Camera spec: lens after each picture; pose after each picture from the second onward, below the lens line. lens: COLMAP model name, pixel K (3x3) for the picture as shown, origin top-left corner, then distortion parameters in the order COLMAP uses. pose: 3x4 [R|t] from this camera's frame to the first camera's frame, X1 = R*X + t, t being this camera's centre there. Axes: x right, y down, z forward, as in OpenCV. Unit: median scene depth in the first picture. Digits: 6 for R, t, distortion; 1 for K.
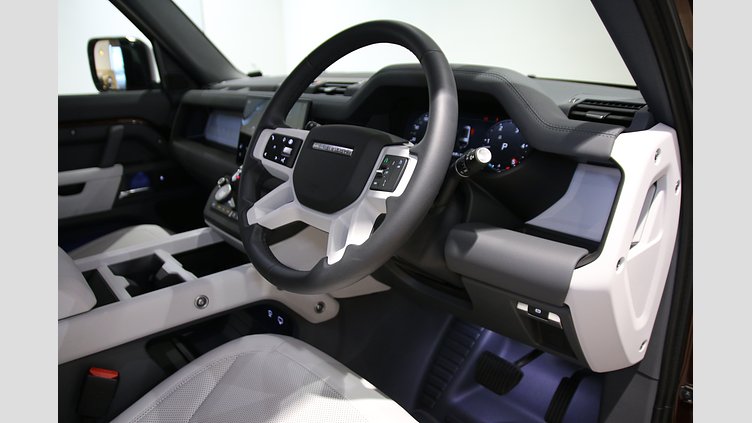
lens RADIAL K [[475.7, 0, 374.2], [0, 475.7, 210.4], [0, 0, 1]] dist [-0.116090, 0.049092]
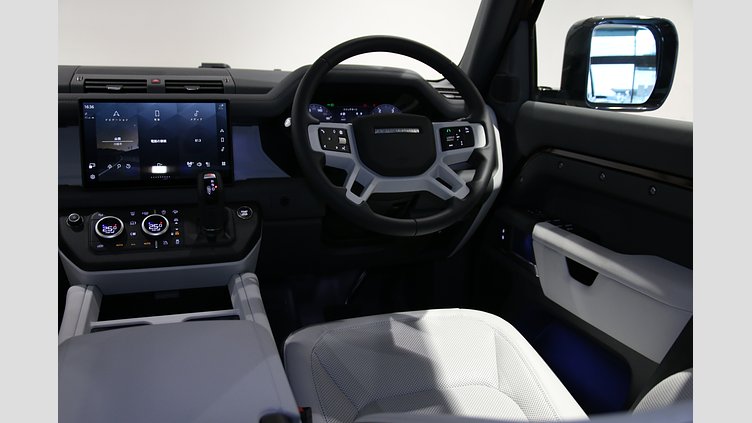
lens RADIAL K [[614.5, 0, 367.7], [0, 614.5, 220.4], [0, 0, 1]] dist [-0.060519, 0.091723]
pose [[0.397611, -0.220315, 0.890711, -1.394830], [0.238568, 0.962182, 0.131496, -0.107340], [-0.885997, 0.160211, 0.435134, 0.284955]]
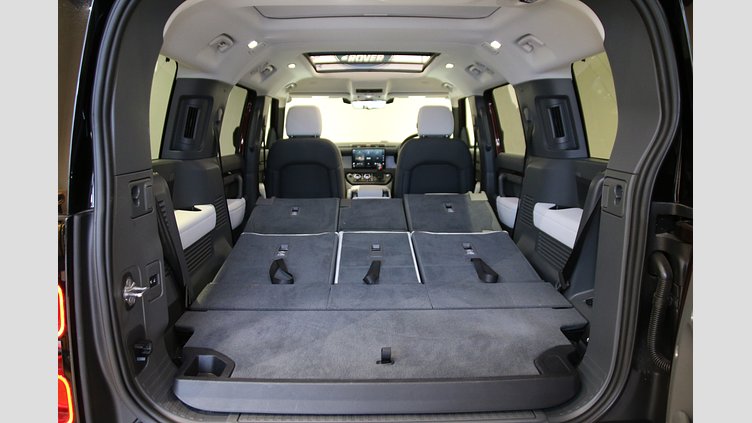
lens RADIAL K [[475.7, 0, 377.4], [0, 475.7, 213.2], [0, 0, 1]] dist [-0.116090, 0.049092]
pose [[0.647423, -0.117739, 0.752981, -3.823748], [0.223366, 0.973923, -0.039766, 0.520088], [-0.728664, 0.193936, 0.656839, -1.734605]]
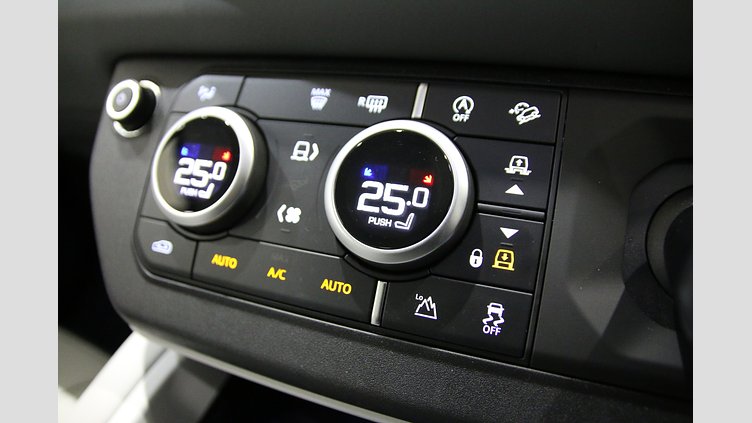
lens RADIAL K [[475.7, 0, 372.2], [0, 475.7, 212.8], [0, 0, 1]] dist [-0.116090, 0.049092]
pose [[0.885651, -0.346370, 0.309274, -0.442346], [0.230469, 0.906094, 0.354793, -0.091571], [-0.403121, -0.242945, 0.882310, 1.132898]]
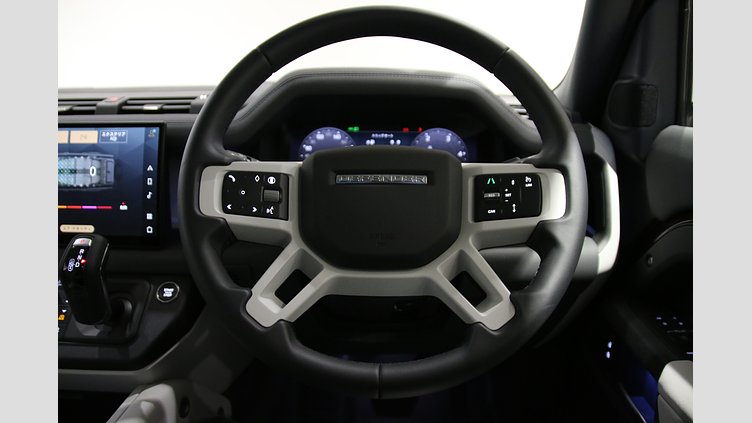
lens RADIAL K [[475.7, 0, 371.2], [0, 475.7, 218.3], [0, 0, 1]] dist [-0.116090, 0.049092]
pose [[0.684649, -0.185375, 0.704905, -0.488861], [0.205154, 0.977029, 0.057679, -0.093830], [-0.699405, 0.105125, 0.706953, 0.415602]]
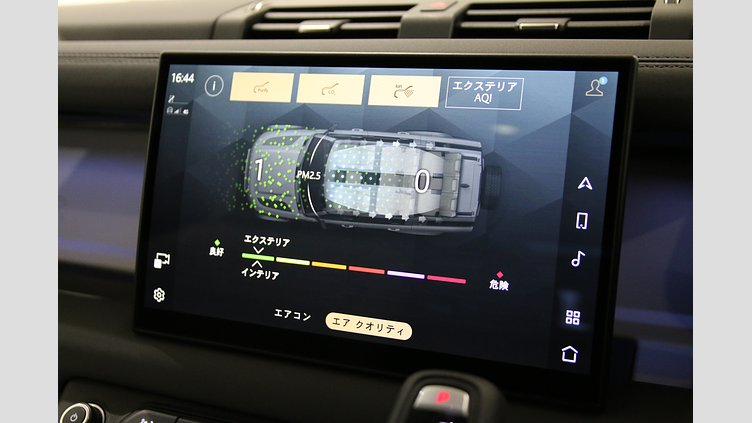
lens RADIAL K [[802.8, 0, 366.2], [0, 802.8, 220.7], [0, 0, 1]] dist [-0.011858, 0.000000]
pose [[0.903066, -0.097870, 0.418203, -0.502078], [0.126025, 0.991214, -0.040168, -0.179925], [-0.410597, 0.088979, 0.907465, 0.820877]]
